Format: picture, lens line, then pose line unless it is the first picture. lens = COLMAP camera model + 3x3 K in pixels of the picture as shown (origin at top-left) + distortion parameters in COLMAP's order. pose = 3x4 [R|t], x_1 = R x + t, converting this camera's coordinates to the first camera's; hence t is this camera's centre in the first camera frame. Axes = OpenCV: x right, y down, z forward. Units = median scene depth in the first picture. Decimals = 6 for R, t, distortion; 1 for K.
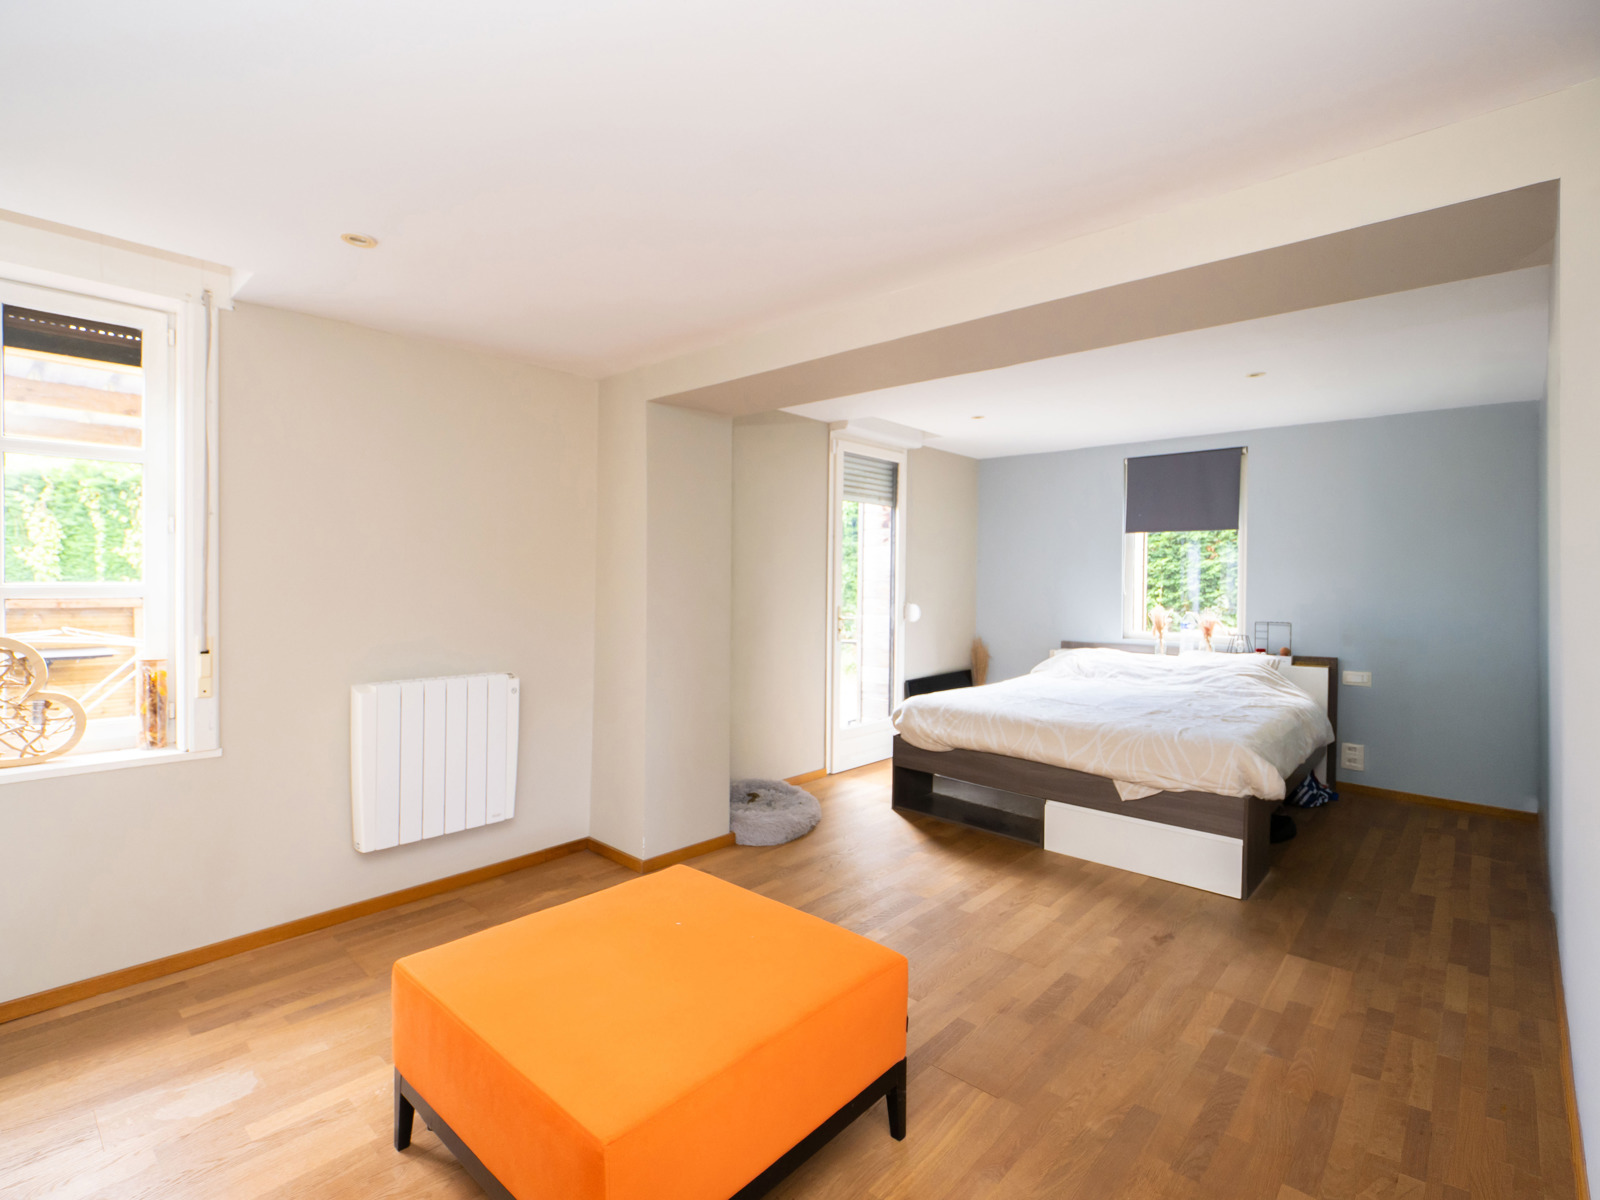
lens RADIAL K [[771.9, 0, 772.4], [0, 771.9, 582.4], [0, 0, 1]] dist [-0.004590, -0.000803]
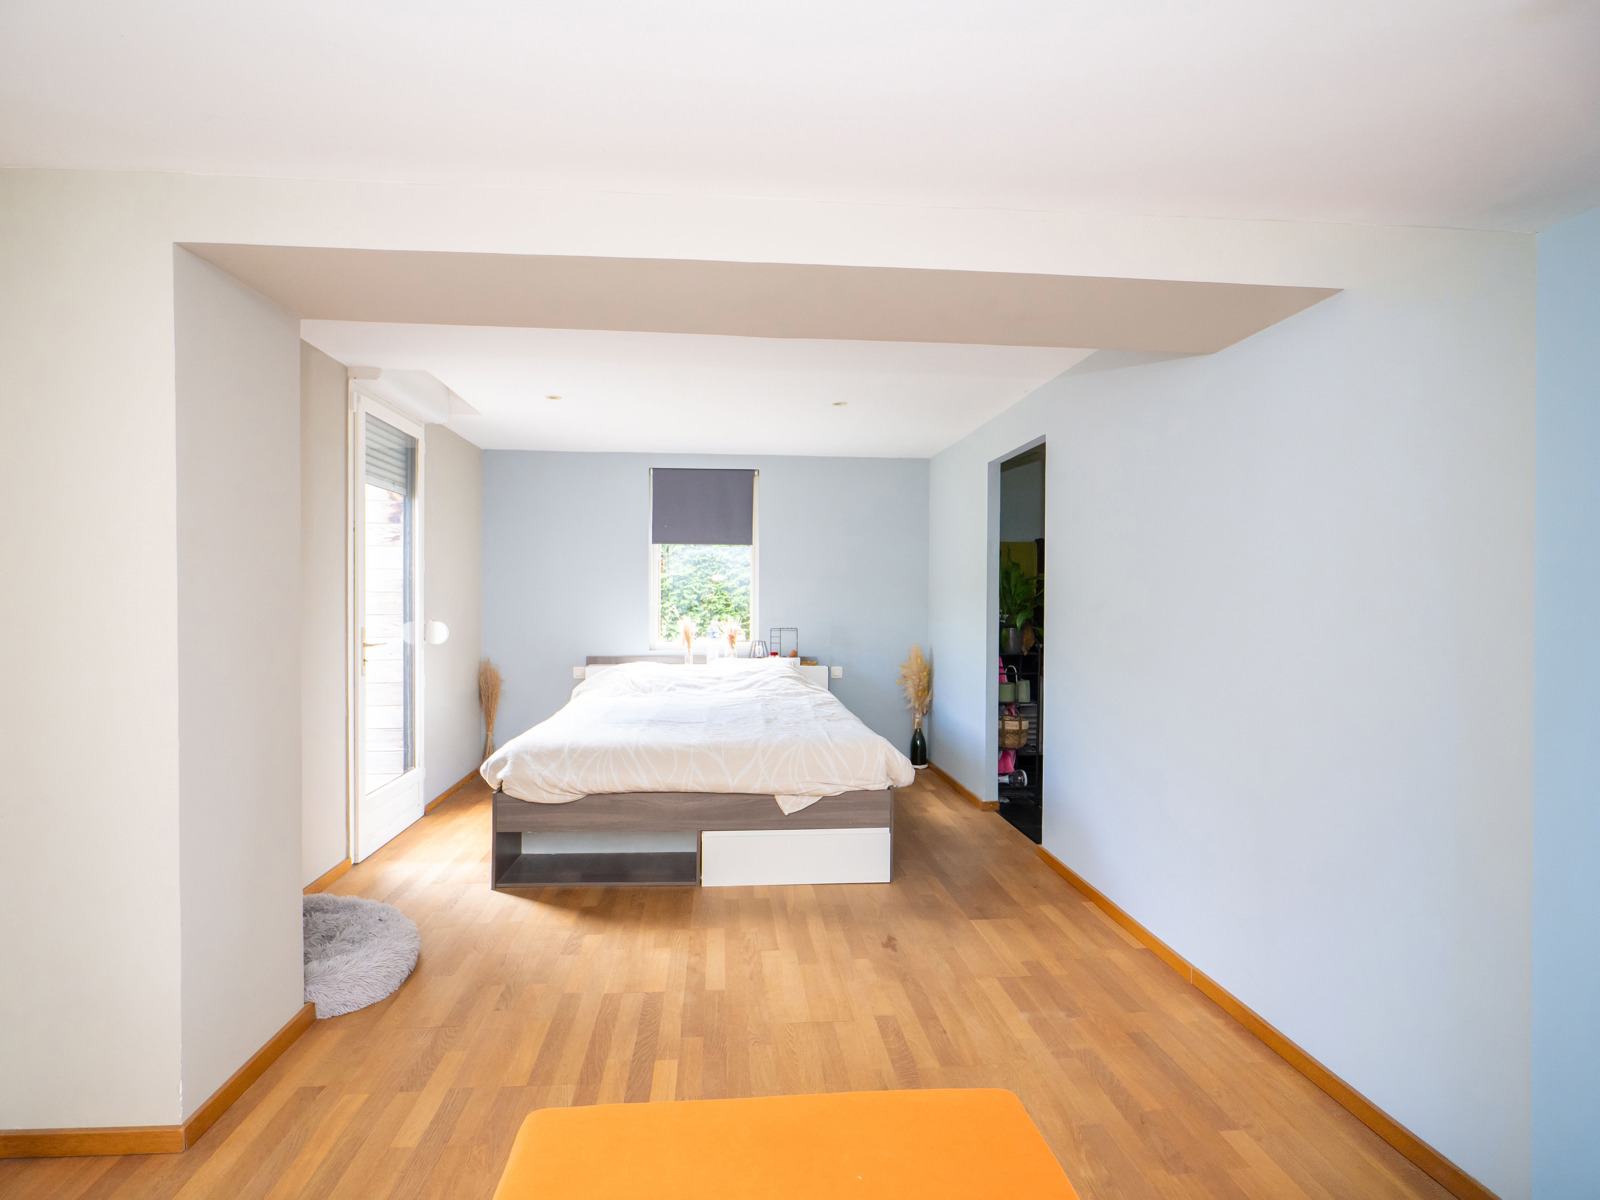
lens RADIAL K [[771.9, 0, 782.2], [0, 771.9, 603.9], [0, 0, 1]] dist [-0.004590, -0.000803]
pose [[0.669809, -0.012154, 0.742434, -0.230595], [0.003939, 0.999910, 0.012815, 0.001932], [-0.742523, -0.005659, 0.669797, 0.293773]]
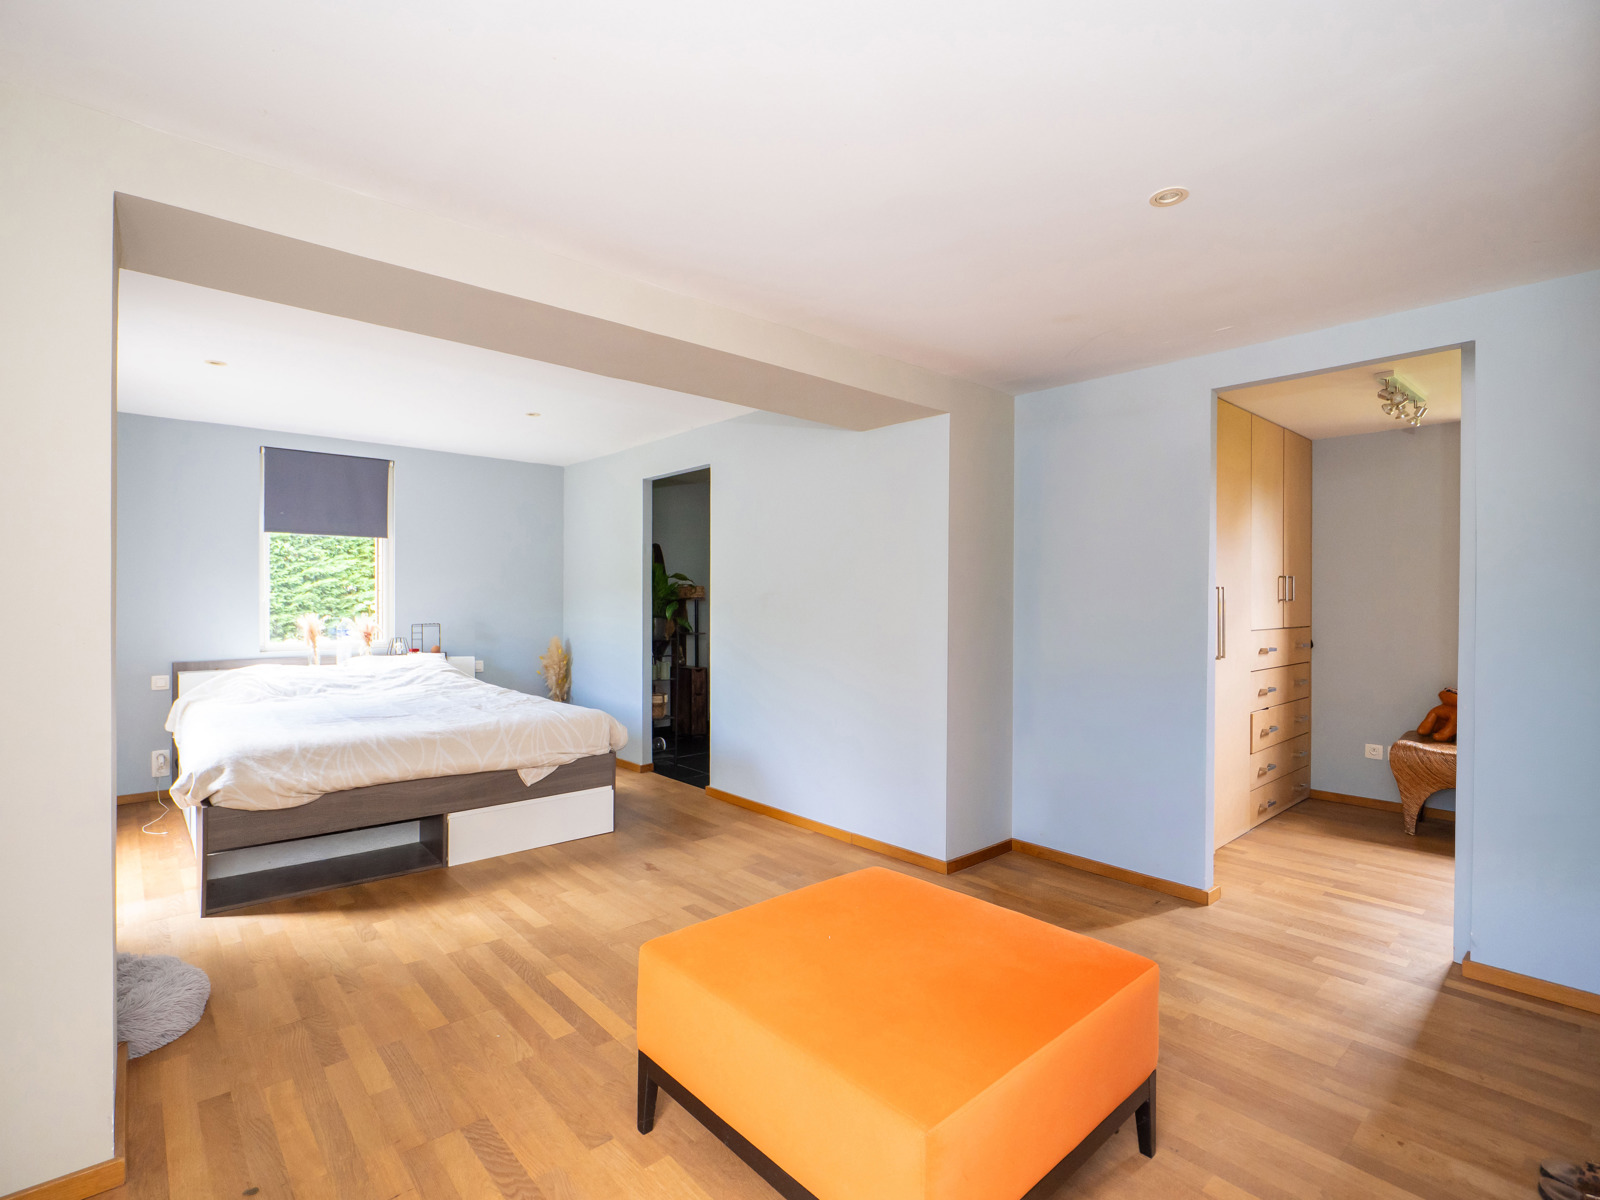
lens RADIAL K [[771.9, 0, 785.8], [0, 771.9, 595.0], [0, 0, 1]] dist [-0.004590, -0.000803]
pose [[0.090119, -0.000268, 0.995931, -0.500628], [0.001064, 0.999999, 0.000172, 0.011993], [-0.995930, 0.001044, 0.090119, 0.456224]]
